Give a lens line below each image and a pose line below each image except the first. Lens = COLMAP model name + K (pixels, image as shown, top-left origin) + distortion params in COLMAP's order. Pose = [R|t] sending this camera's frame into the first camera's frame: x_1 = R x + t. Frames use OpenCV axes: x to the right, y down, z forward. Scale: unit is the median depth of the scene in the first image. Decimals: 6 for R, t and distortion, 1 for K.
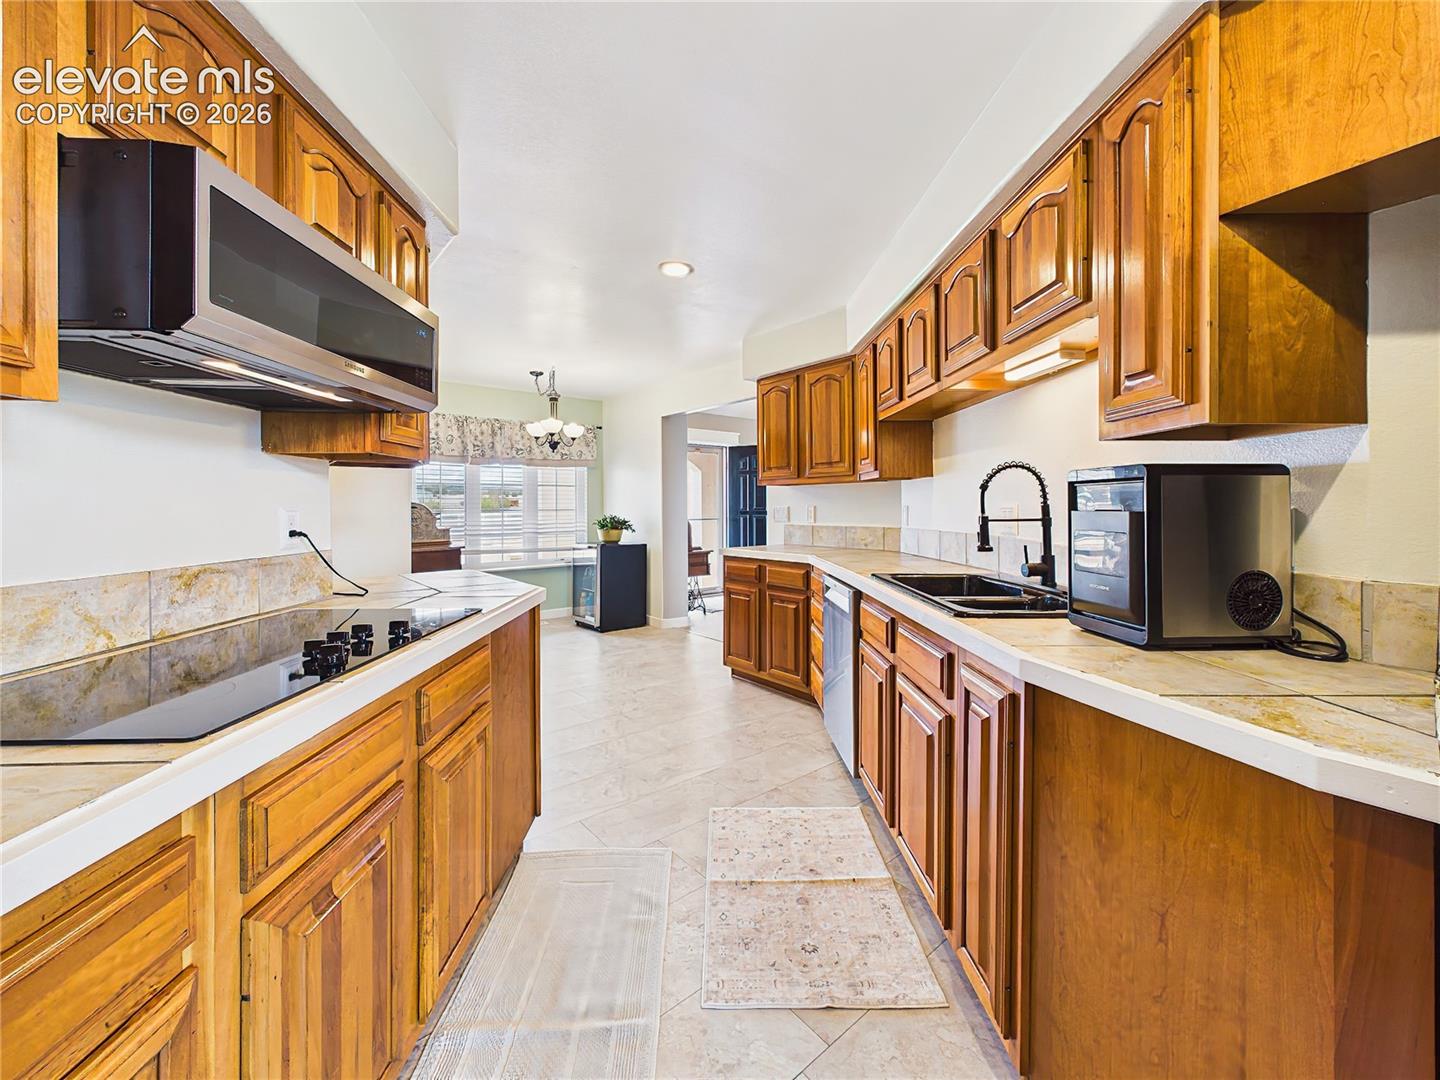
lens RADIAL K [[578.6, 0, 721.5], [0, 578.6, 505.6], [0, 0, 1]] dist [0.001463, 0.000314]
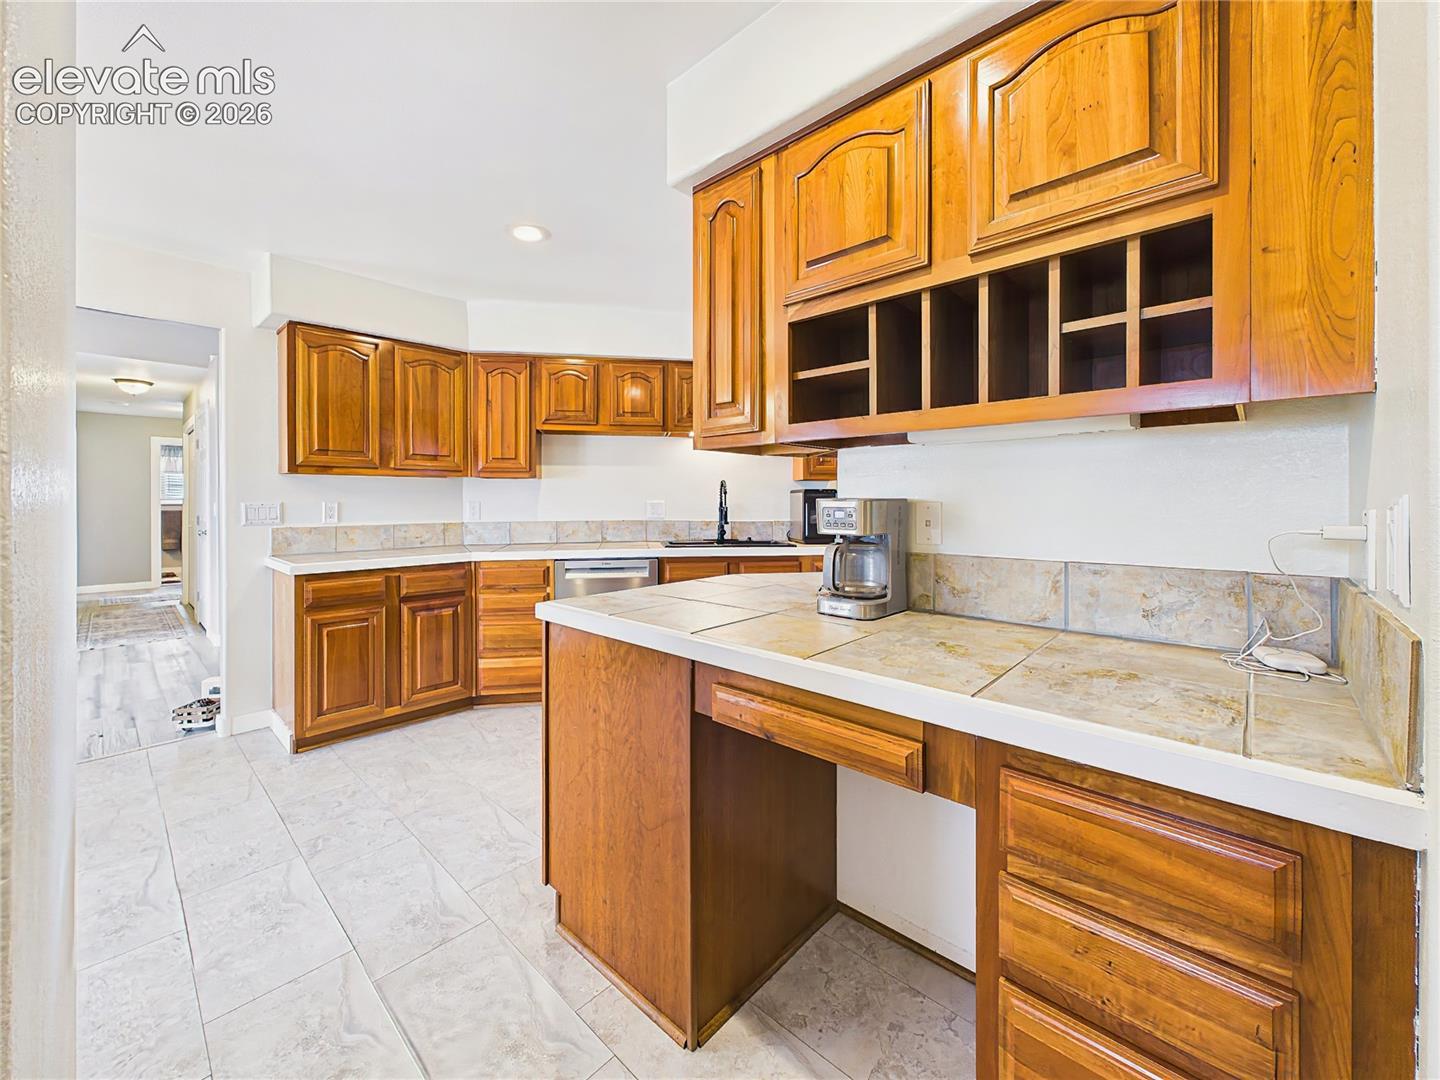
lens RADIAL K [[578.6, 0, 720.2], [0, 578.6, 502.0], [0, 0, 1]] dist [0.001463, 0.000314]
pose [[-0.131024, 0.002714, 0.991375, -1.548333], [0.000364, 0.999996, -0.002690, 0.006842], [-0.991379, 0.000008, -0.131025, 1.281621]]
